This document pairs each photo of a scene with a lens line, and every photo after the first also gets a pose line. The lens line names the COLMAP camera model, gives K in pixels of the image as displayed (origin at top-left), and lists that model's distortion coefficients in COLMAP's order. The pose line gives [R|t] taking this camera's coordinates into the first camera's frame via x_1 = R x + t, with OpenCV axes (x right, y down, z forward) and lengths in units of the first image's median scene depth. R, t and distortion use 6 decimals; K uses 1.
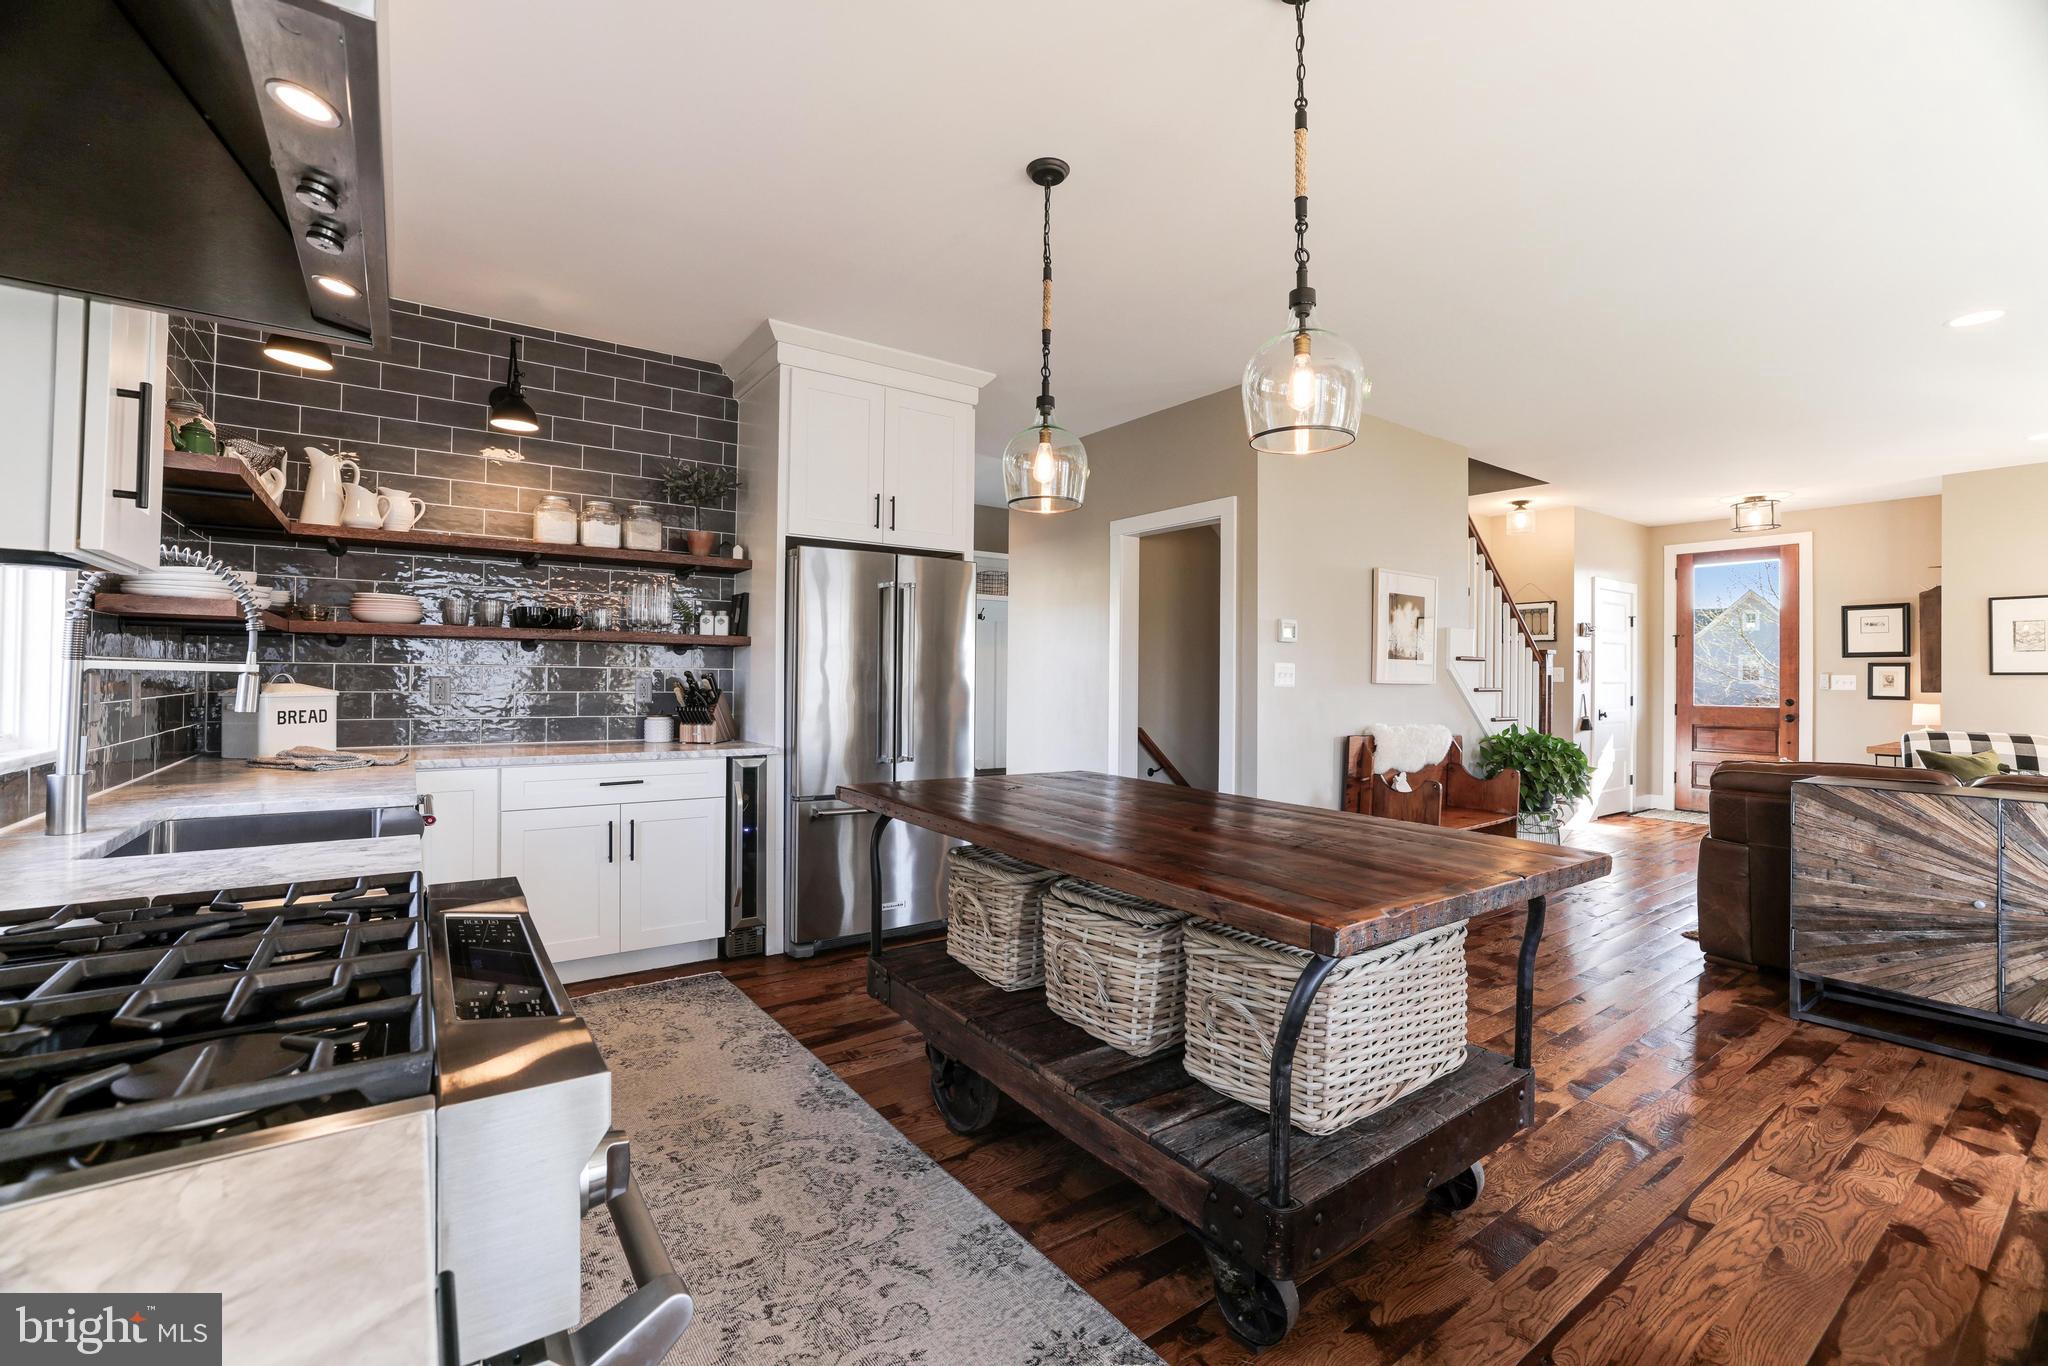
lens RADIAL K [[872.0, 0, 1019.0], [0, 872.0, 670.7], [0, 0, 1]] dist [-0.040058, 0.010997]
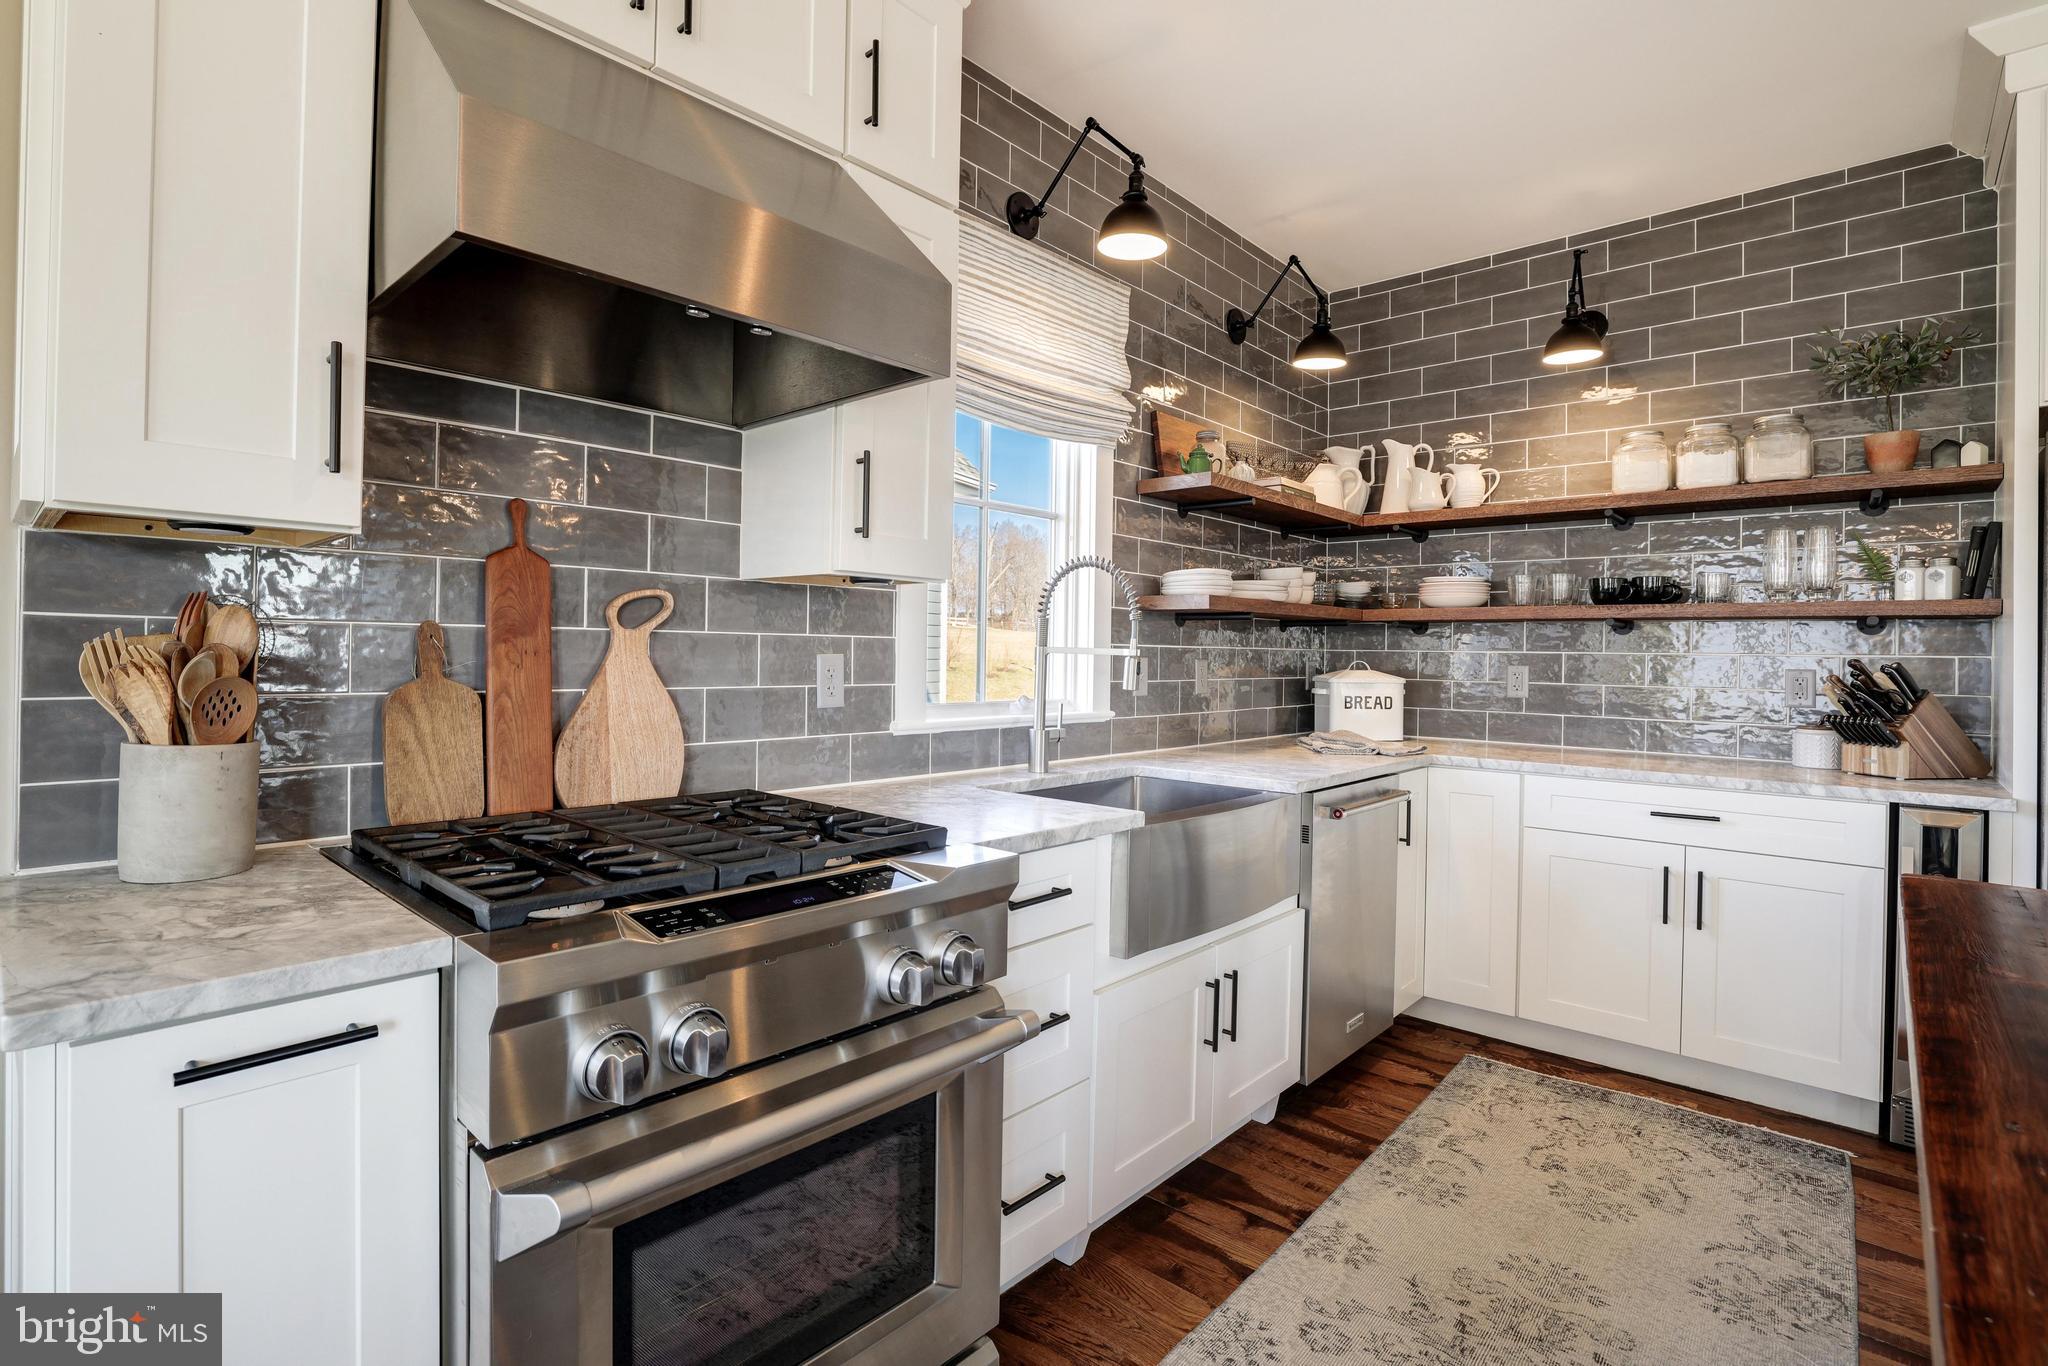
lens RADIAL K [[971.4, 0, 963.1], [0, 971.4, 651.3], [0, 0, 1]] dist [-0.039312, 0.008433]
pose [[0.188249, -0.008480, -0.982085, 0.174612], [-0.004471, 0.999945, -0.009491, 0.004151], [0.982111, 0.006178, 0.188201, 0.243825]]
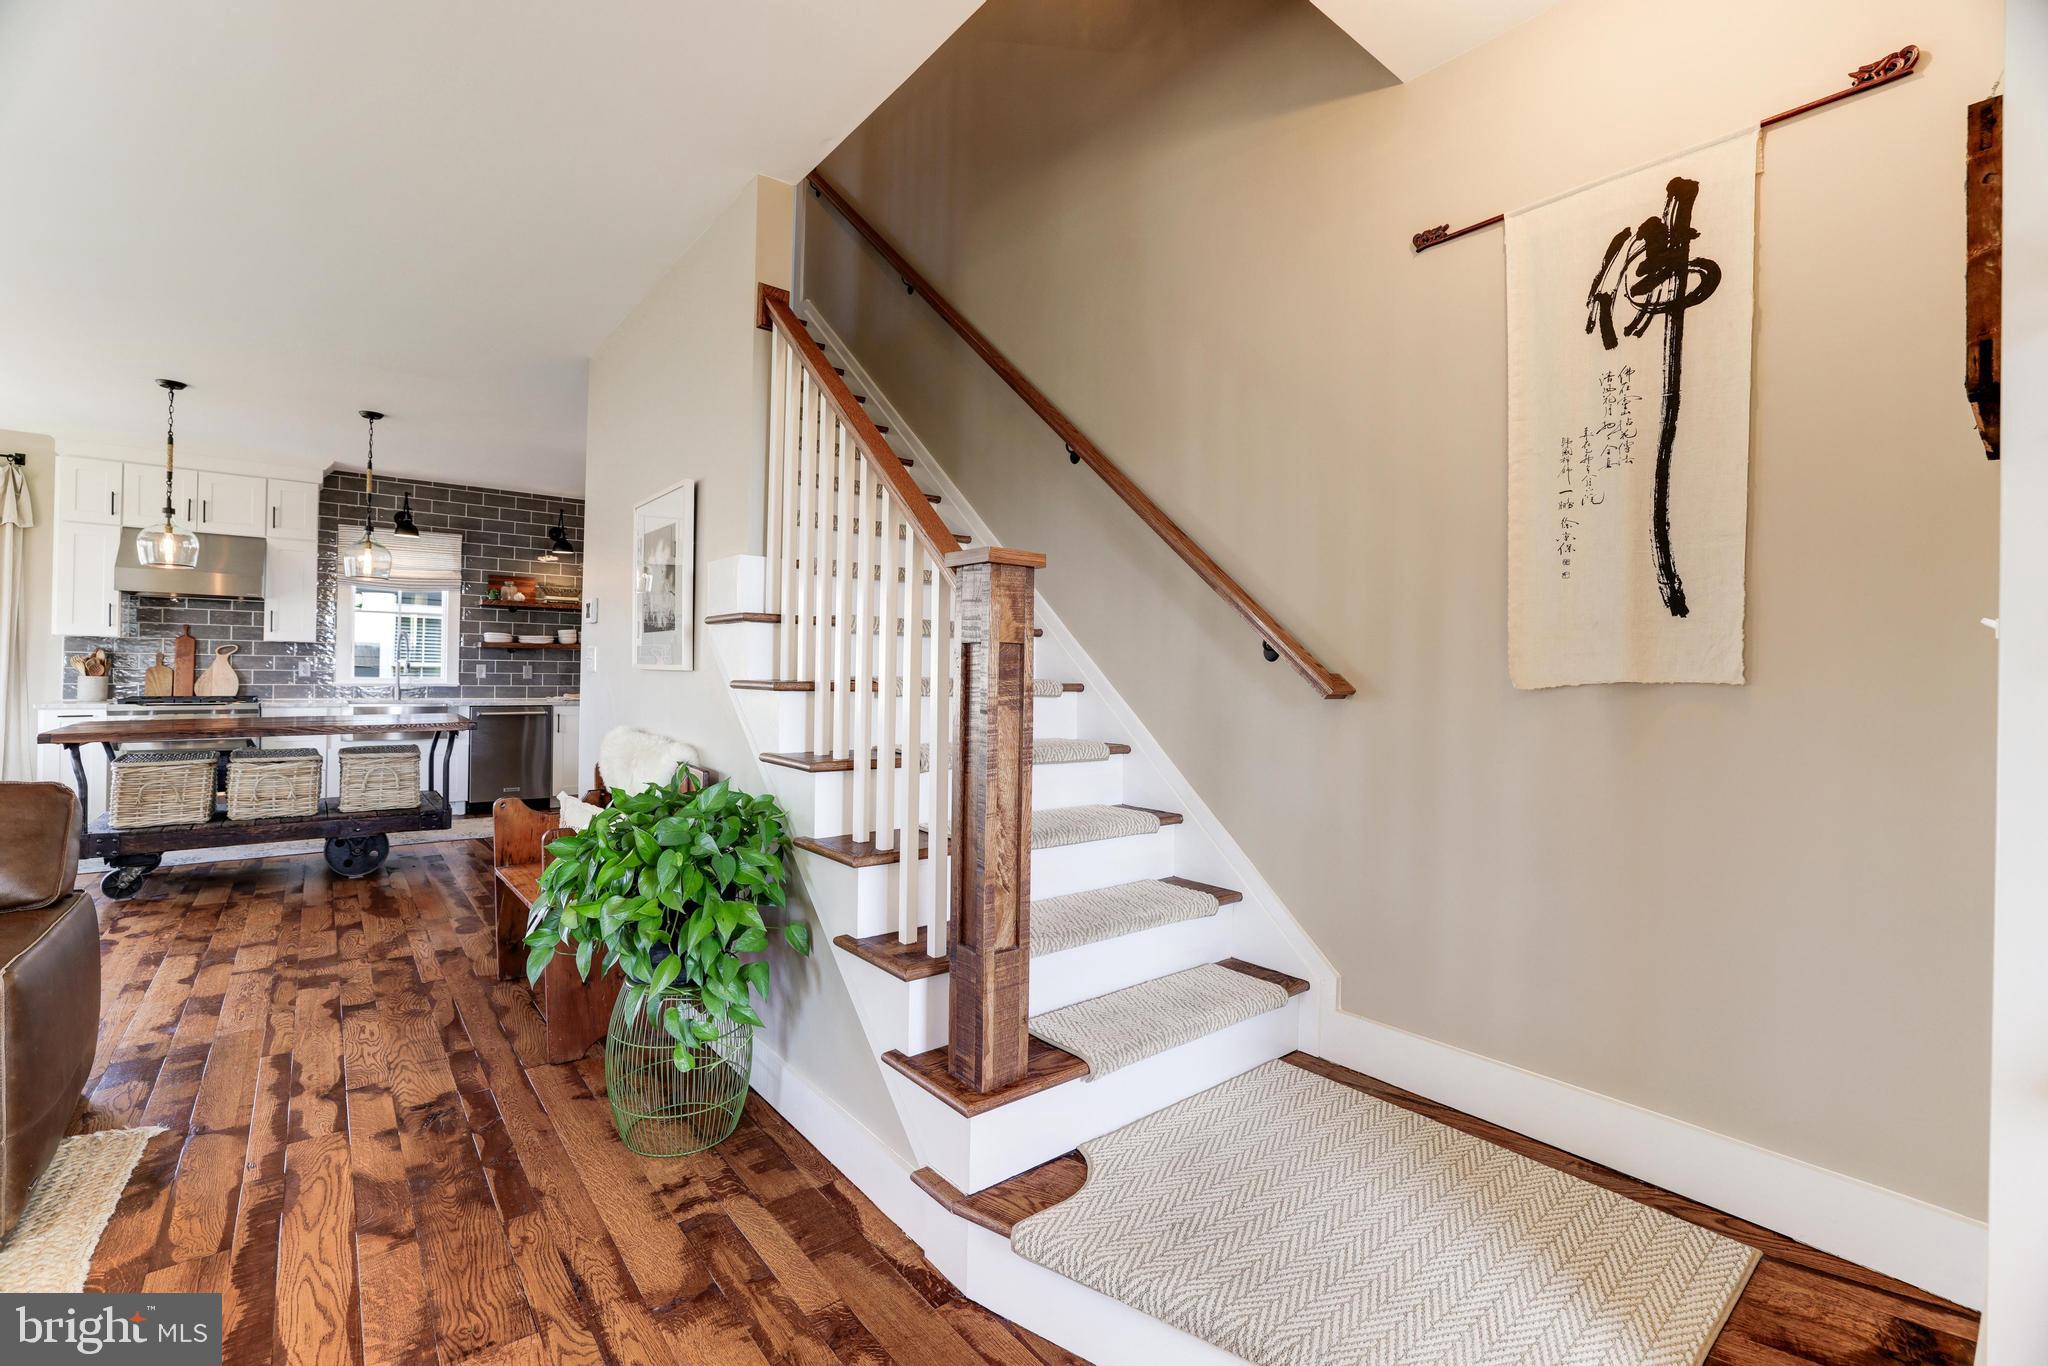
lens RADIAL K [[872.0, 0, 1004.4], [0, 872.0, 672.9], [0, 0, 1]] dist [-0.040058, 0.010997]
pose [[0.061365, -0.008802, -0.998077, 1.456645], [-0.009111, 0.999915, -0.009378, 0.027772], [0.998074, 0.009669, 0.061280, 1.620410]]
